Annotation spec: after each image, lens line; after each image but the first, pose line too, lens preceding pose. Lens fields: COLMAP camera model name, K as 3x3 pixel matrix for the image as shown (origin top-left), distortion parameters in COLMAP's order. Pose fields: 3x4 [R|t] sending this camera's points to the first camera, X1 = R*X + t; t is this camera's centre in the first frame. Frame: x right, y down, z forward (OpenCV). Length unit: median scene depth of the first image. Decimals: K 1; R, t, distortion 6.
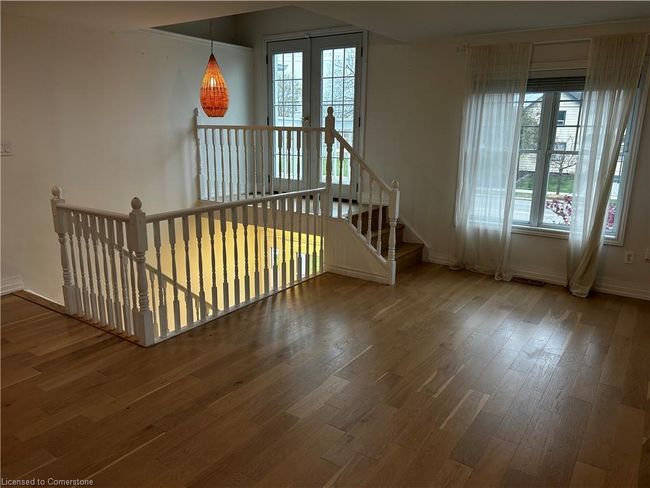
lens RADIAL K [[497.7, 0, 325.0], [0, 497.7, 244.0], [0, 0, 1]] dist [0.003982, 0.001404]
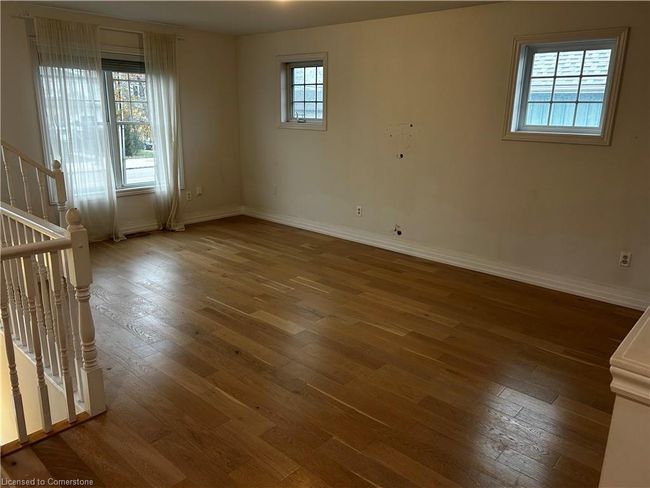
lens RADIAL K [[497.7, 0, 325.0], [0, 497.7, 244.0], [0, 0, 1]] dist [0.003982, 0.001404]
pose [[0.121307, -0.271091, 0.954879, -0.738380], [0.211851, 0.946889, 0.241910, -0.104231], [-0.969744, 0.172947, 0.172295, 0.401830]]
